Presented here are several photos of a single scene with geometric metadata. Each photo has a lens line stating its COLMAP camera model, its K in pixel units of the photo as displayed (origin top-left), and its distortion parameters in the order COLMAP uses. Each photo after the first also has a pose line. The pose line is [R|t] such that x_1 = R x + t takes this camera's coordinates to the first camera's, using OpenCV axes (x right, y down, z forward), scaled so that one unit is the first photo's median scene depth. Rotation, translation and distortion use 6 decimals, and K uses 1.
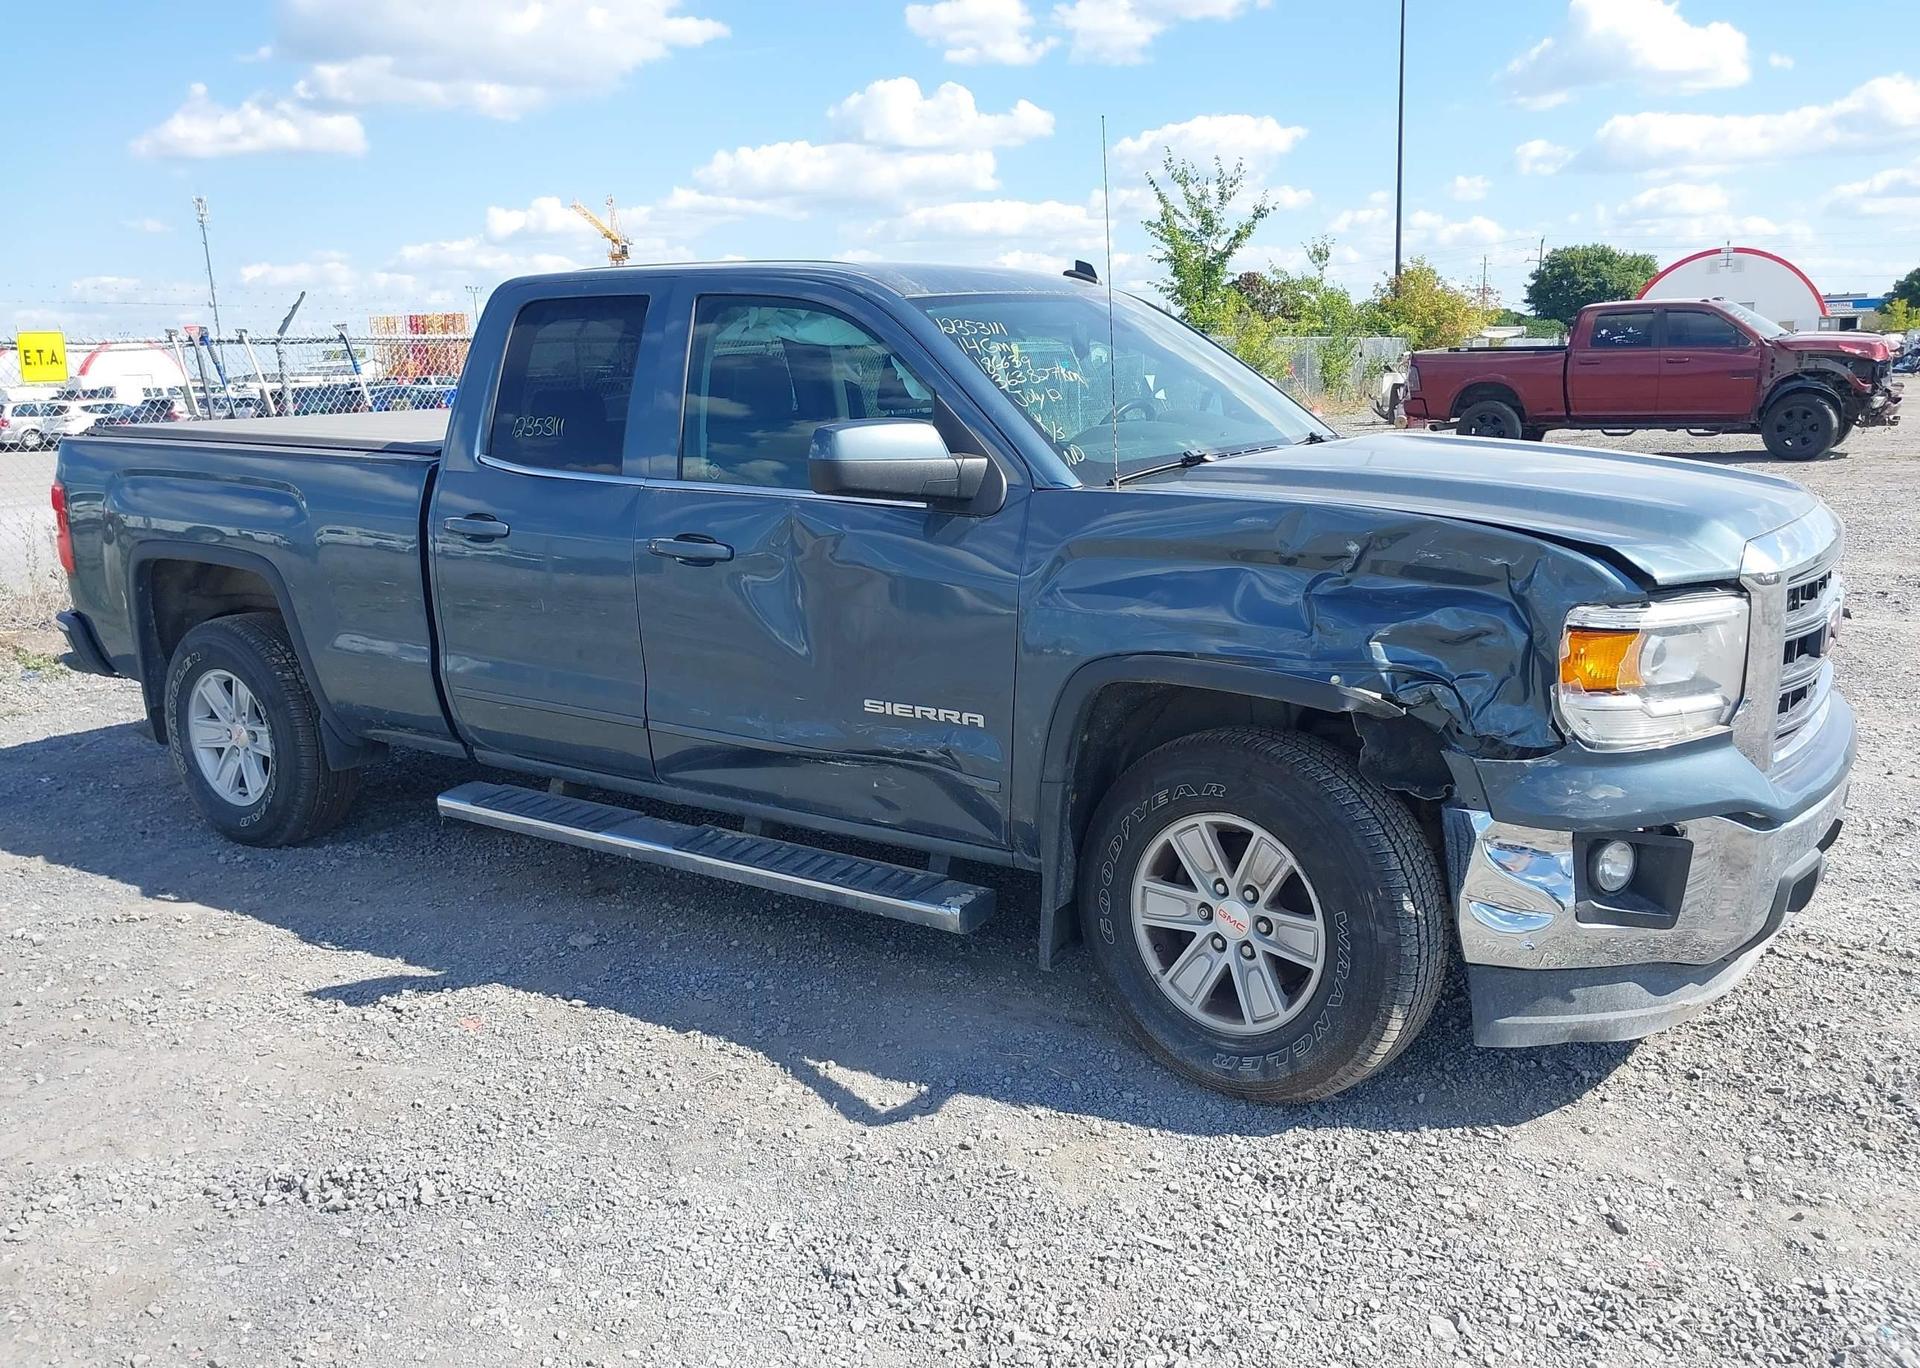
lens RADIAL K [[1502.4, 0, 972.5], [0, 1502.4, 683.2], [0, 0, 1]] dist [0.026900, -0.047414]
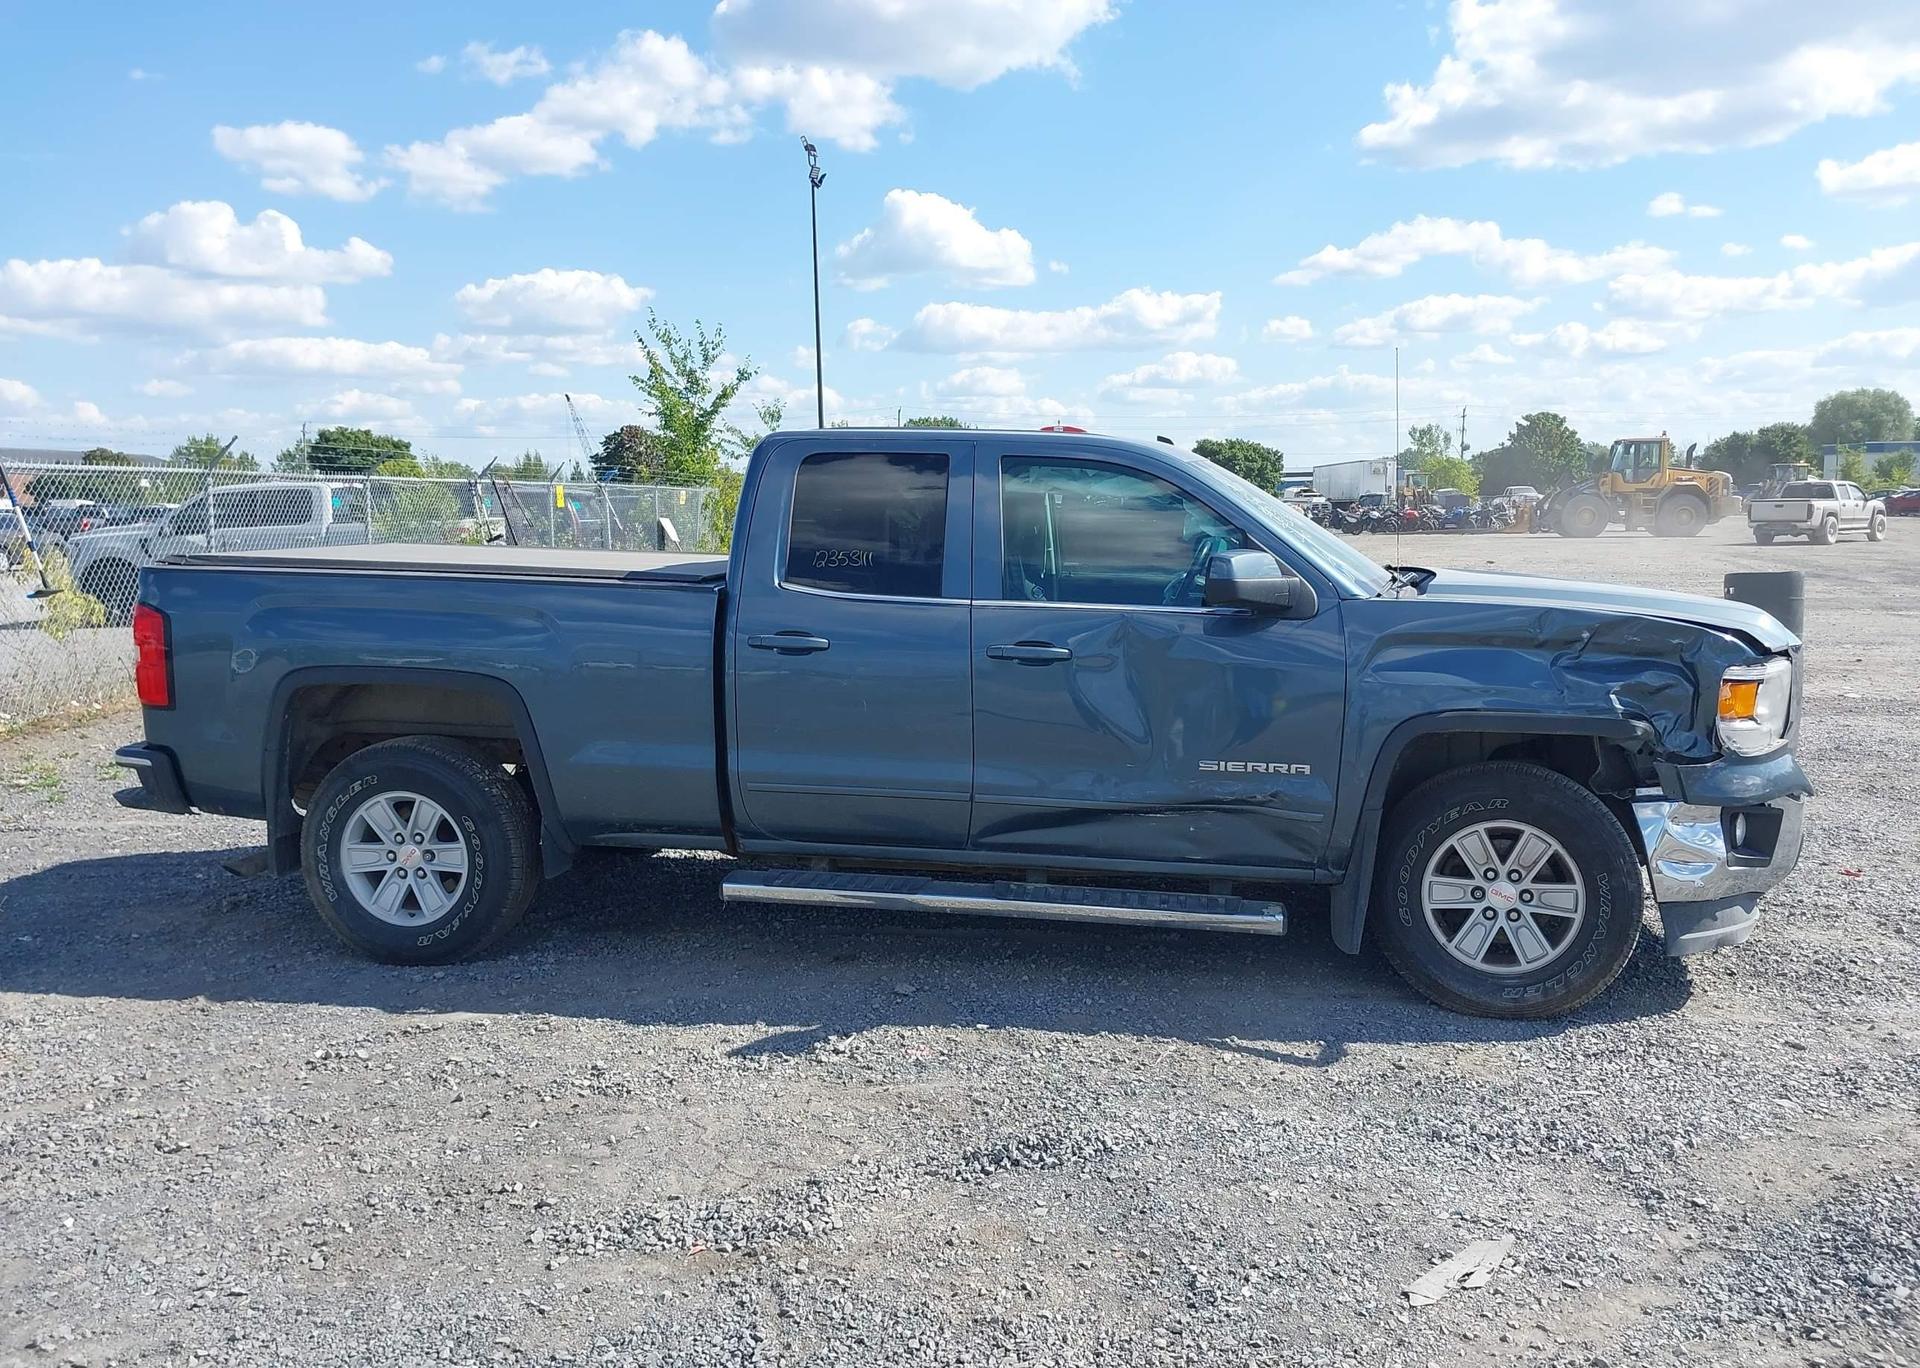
lens RADIAL K [[1521.3, 0, 960.0], [0, 1521.3, 684.0], [0, 0, 1]] dist [0.027162, -0.084873]
pose [[0.915446, -0.021460, 0.401868, -0.675358], [0.061102, 0.994412, -0.086087, 0.038453], [-0.397775, 0.103363, 0.911642, -0.109173]]
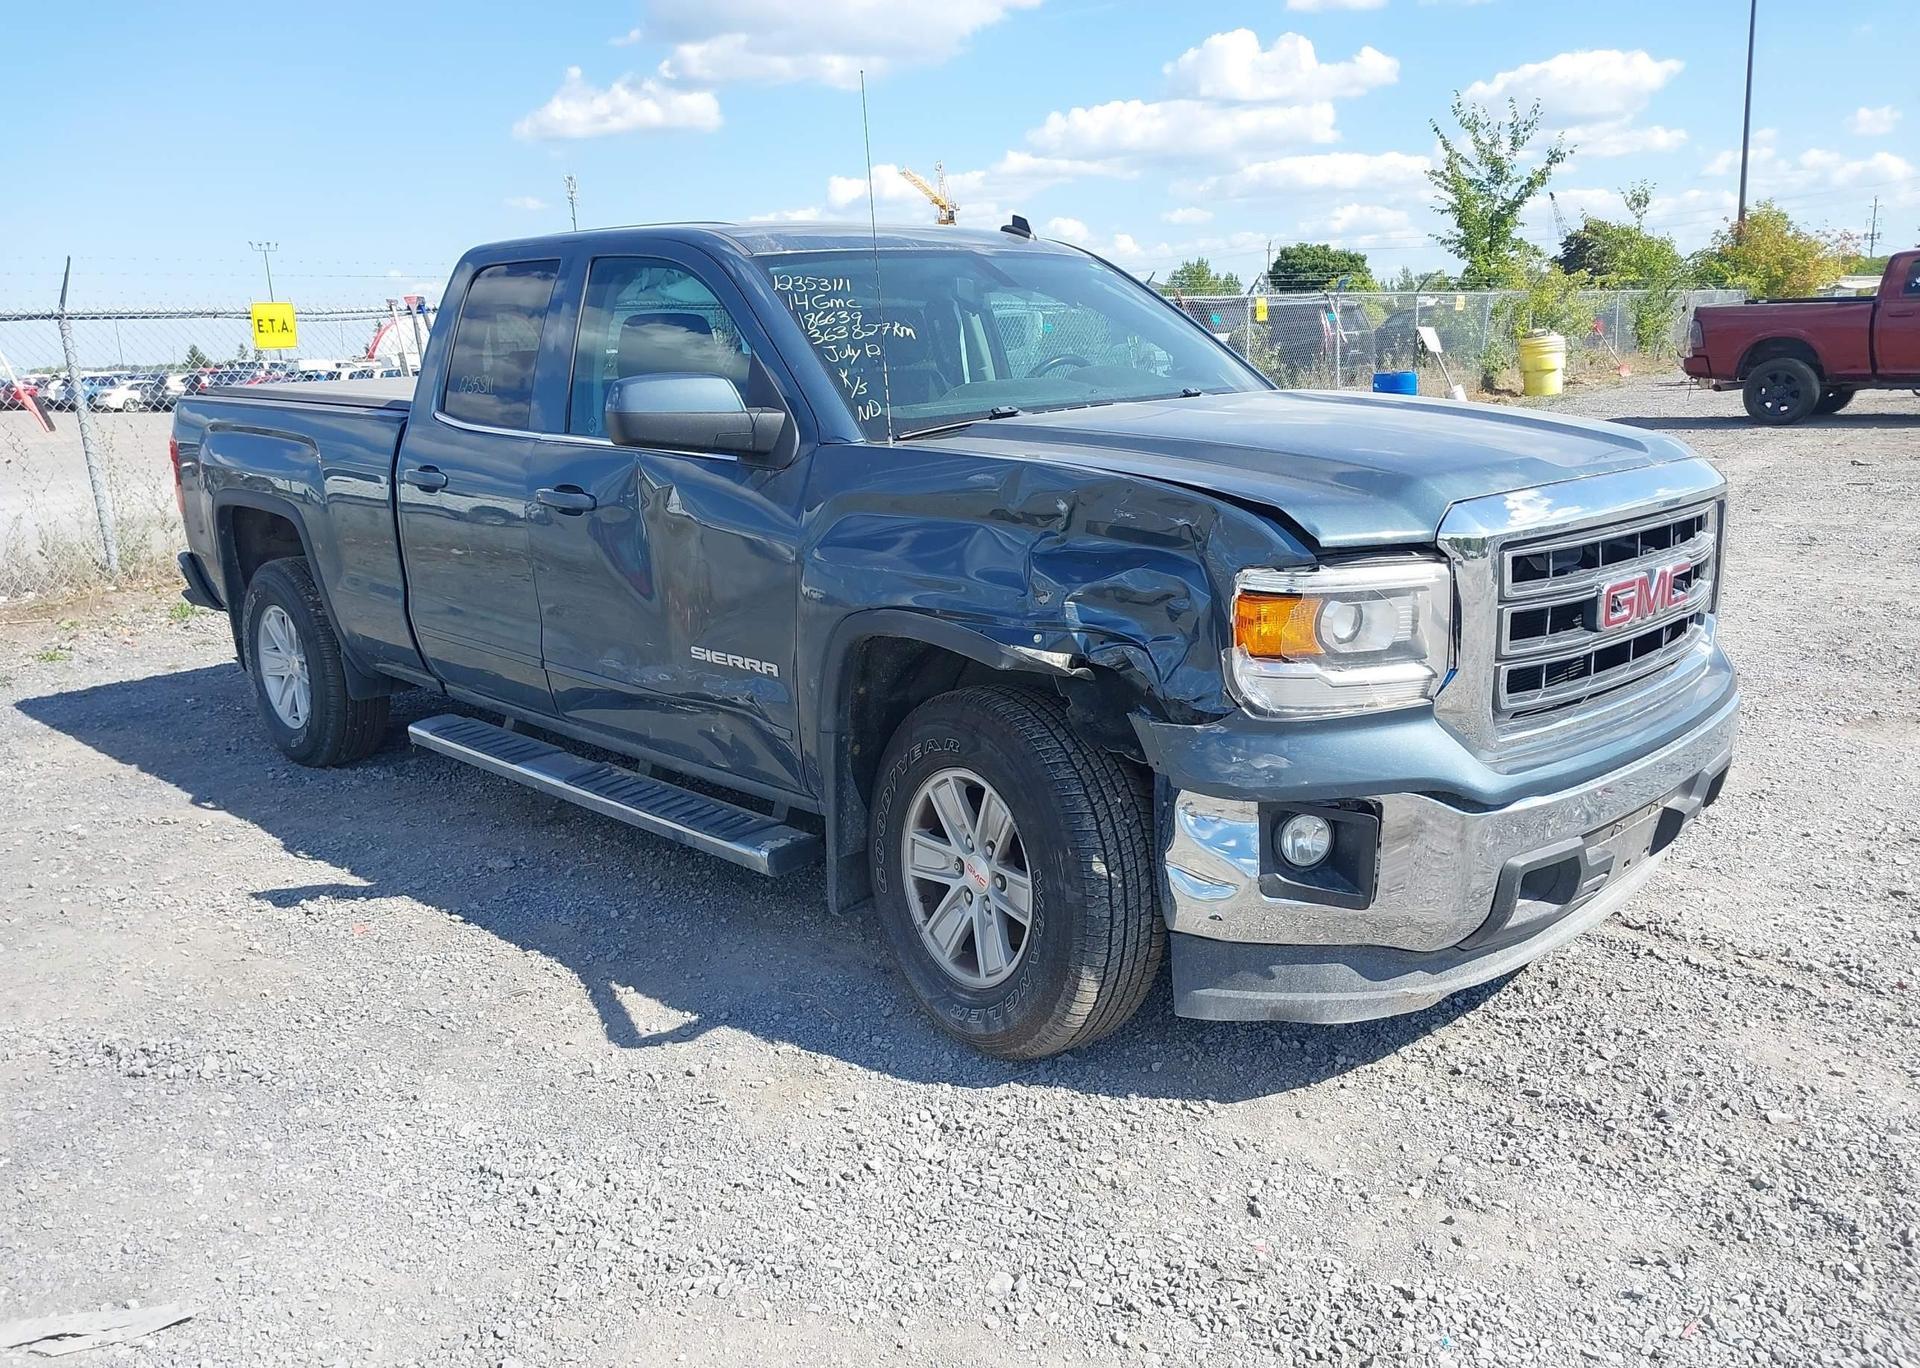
lens RADIAL K [[1506.8, 0, 982.9], [0, 1506.8, 680.9], [0, 0, 1]] dist [0.026877, -0.031902]
pose [[0.978606, 0.037244, -0.202345, 0.288069], [-0.032807, 0.999143, 0.025237, 0.001309], [0.203111, -0.018059, 0.978989, 0.011653]]
